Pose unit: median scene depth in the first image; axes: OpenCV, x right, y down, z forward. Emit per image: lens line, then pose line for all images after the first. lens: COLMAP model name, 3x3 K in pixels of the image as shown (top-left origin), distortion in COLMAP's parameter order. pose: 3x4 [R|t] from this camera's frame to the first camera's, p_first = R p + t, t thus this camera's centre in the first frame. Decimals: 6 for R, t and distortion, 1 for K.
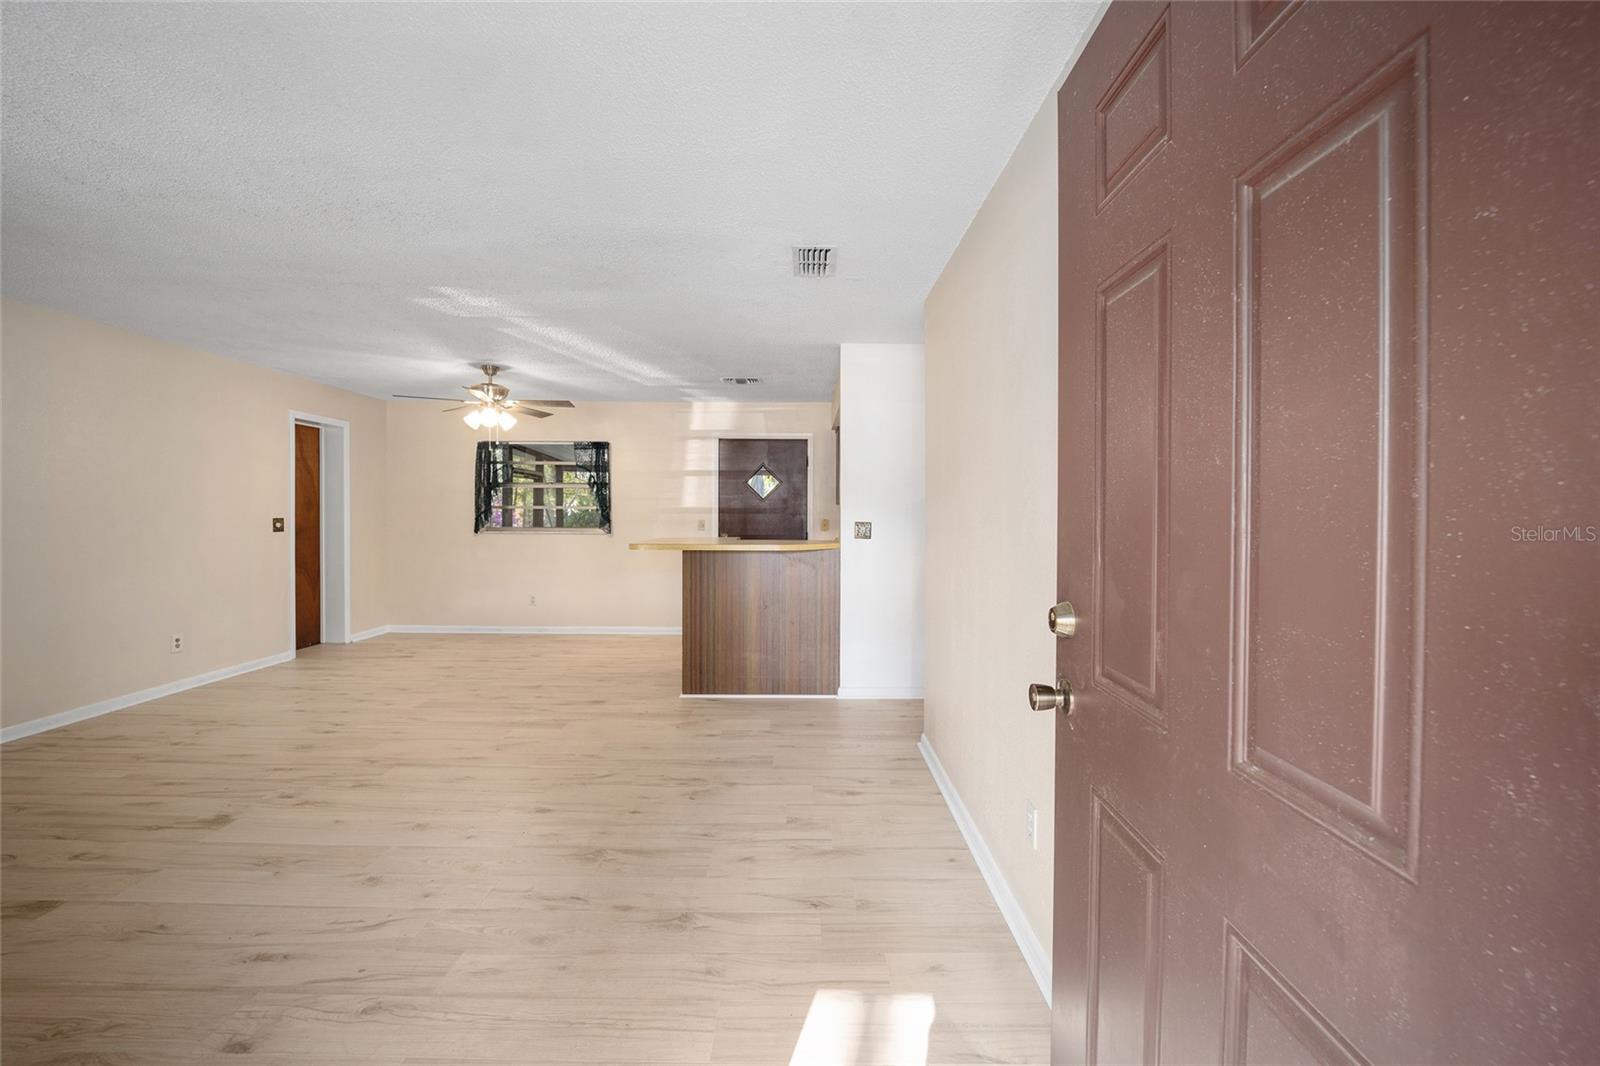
lens RADIAL K [[657.3, 0, 787.6], [0, 657.3, 524.8], [0, 0, 1]] dist [-0.011086, 0.000162]
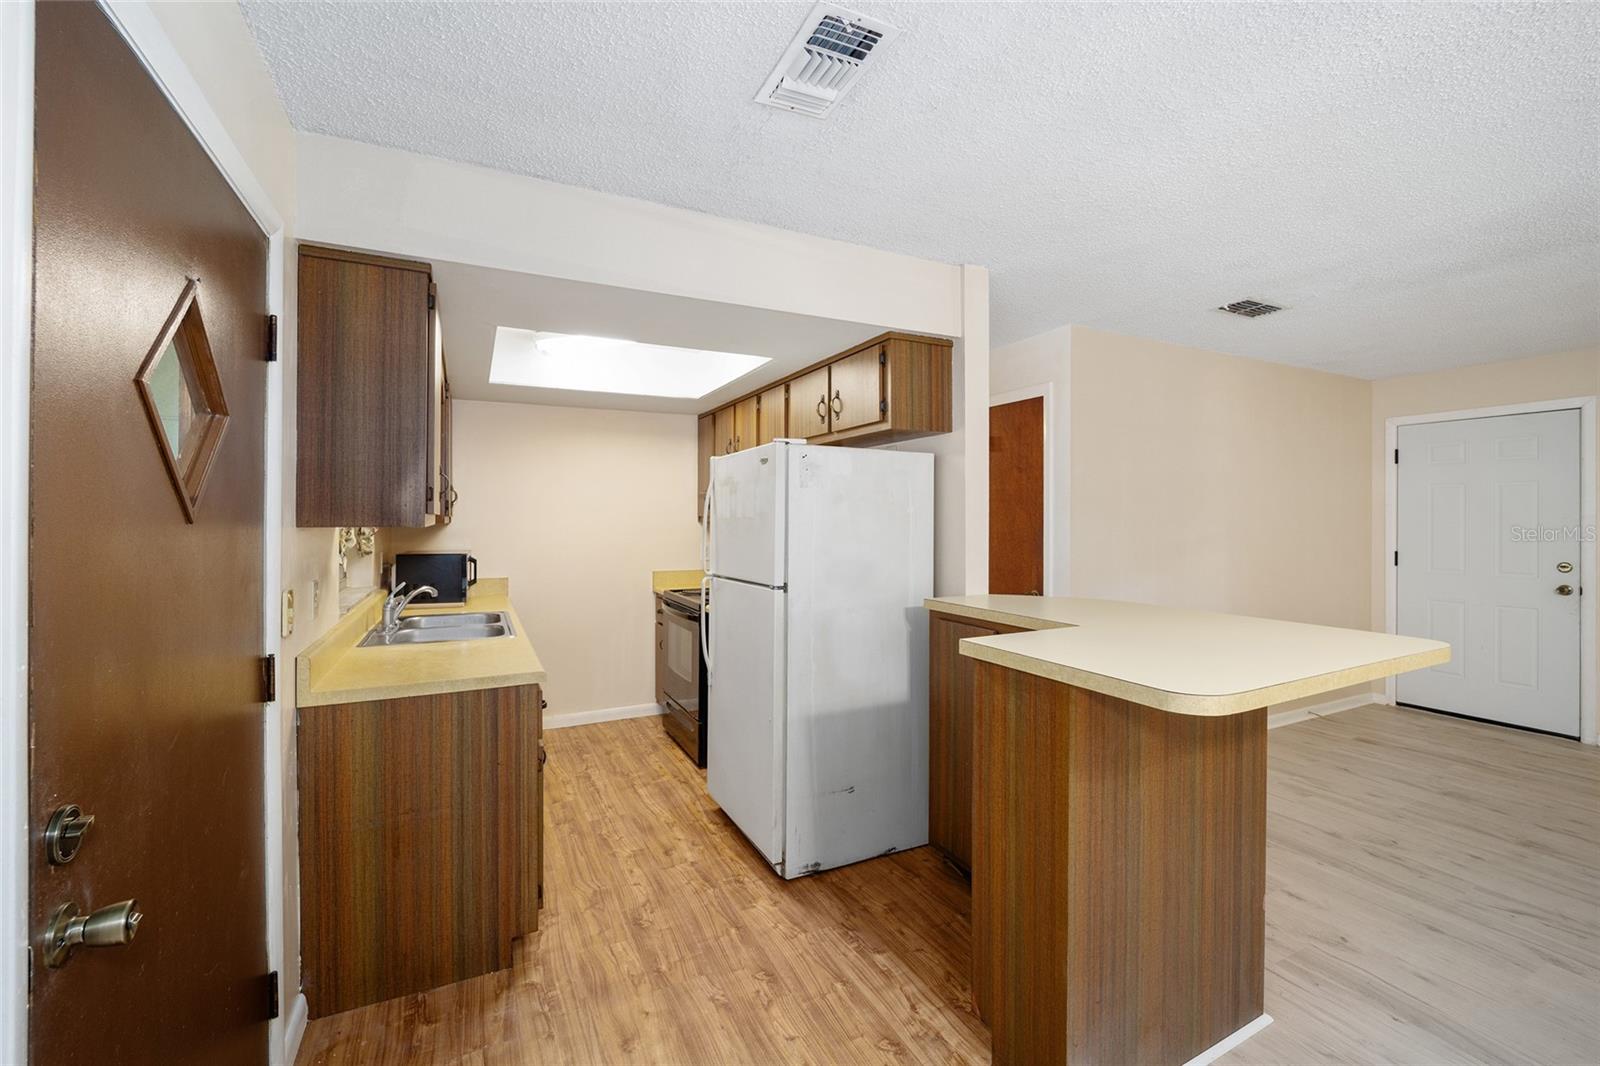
lens RADIAL K [[657.3, 0, 793.0], [0, 657.3, 518.4], [0, 0, 1]] dist [-0.011086, 0.000162]
pose [[-0.459561, -0.004035, 0.888137, -0.313504], [0.012351, 0.999864, 0.010933, -0.045060], [-0.888060, 0.015993, -0.459448, 1.186162]]
